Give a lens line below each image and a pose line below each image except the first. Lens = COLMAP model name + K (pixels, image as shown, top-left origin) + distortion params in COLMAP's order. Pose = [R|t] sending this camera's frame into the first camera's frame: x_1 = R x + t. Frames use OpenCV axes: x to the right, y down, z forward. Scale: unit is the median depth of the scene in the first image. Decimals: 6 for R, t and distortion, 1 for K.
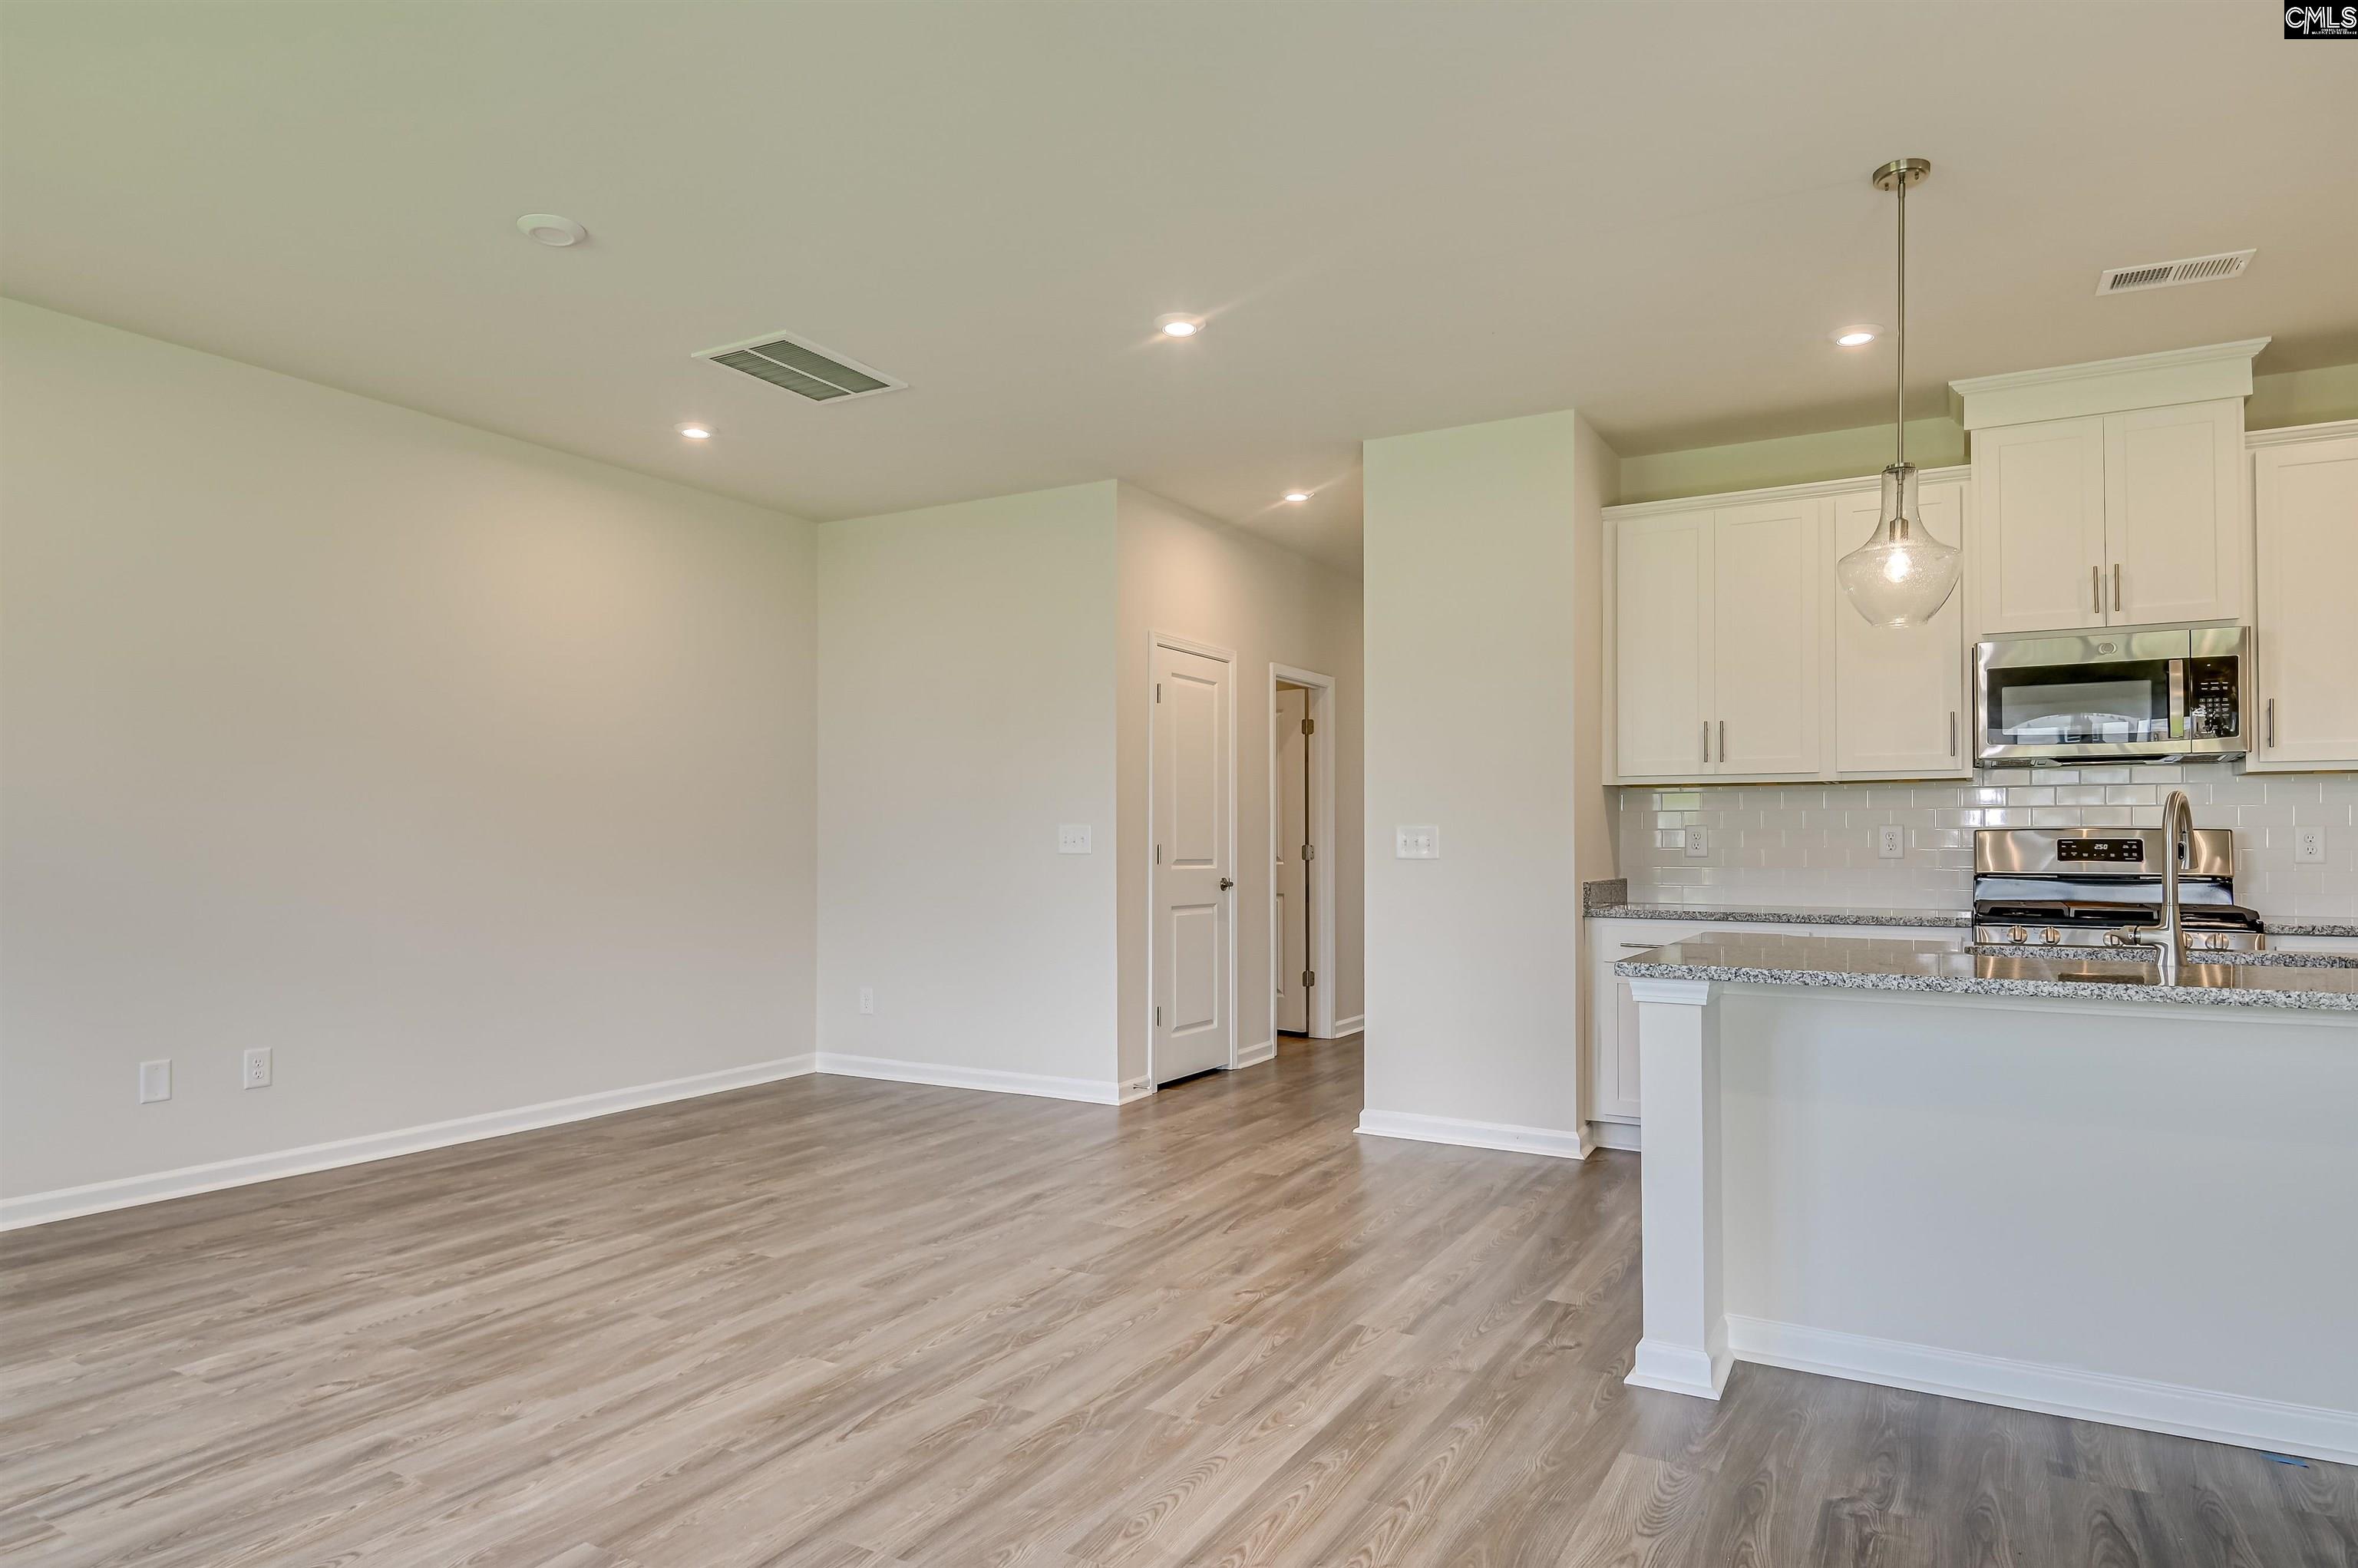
lens RADIAL K [[1408.0, 0, 1175.4], [0, 1408.0, 826.0], [0, 0, 1]] dist [0.000989, -0.002368]
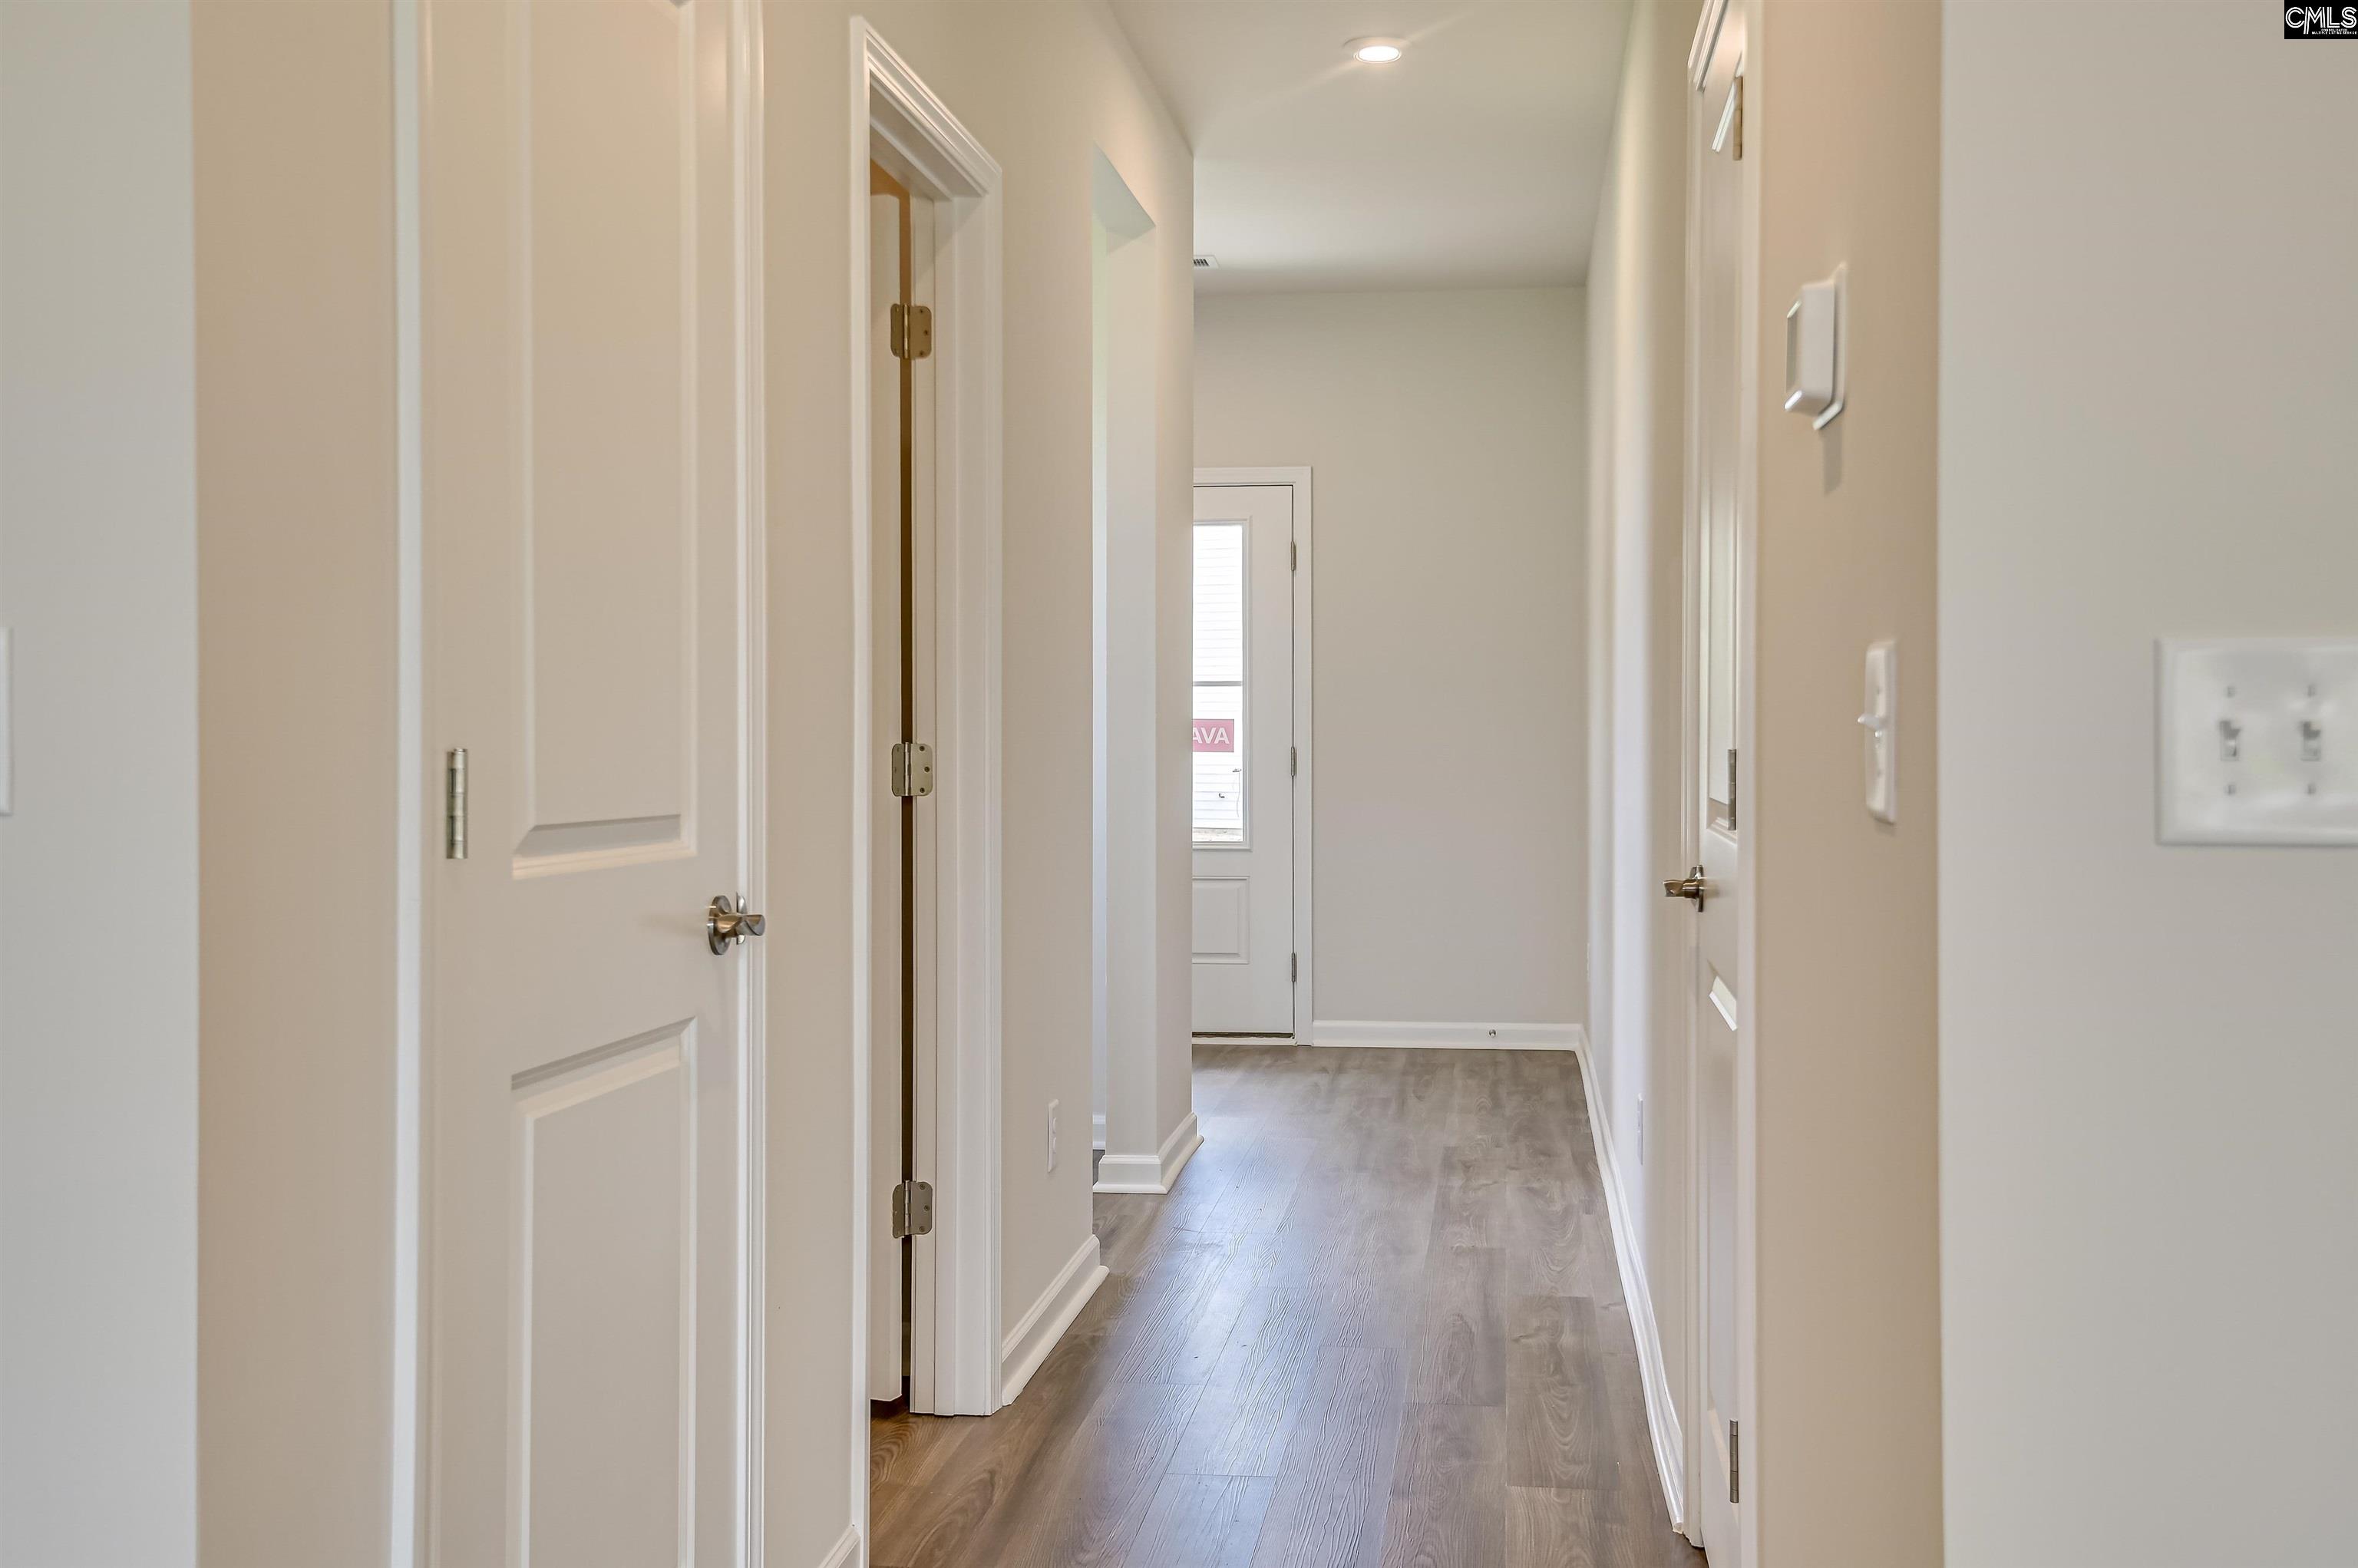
lens RADIAL K [[2280.3, 0, 1179.0], [0, 2280.3, 784.0], [0, 0, 1]] dist [0.002743, 0.000940]
pose [[0.930681, -0.006711, 0.365770, -0.029114], [-0.004676, 0.999532, 0.030236, 0.008058], [-0.365801, -0.029851, 0.930214, 0.640893]]
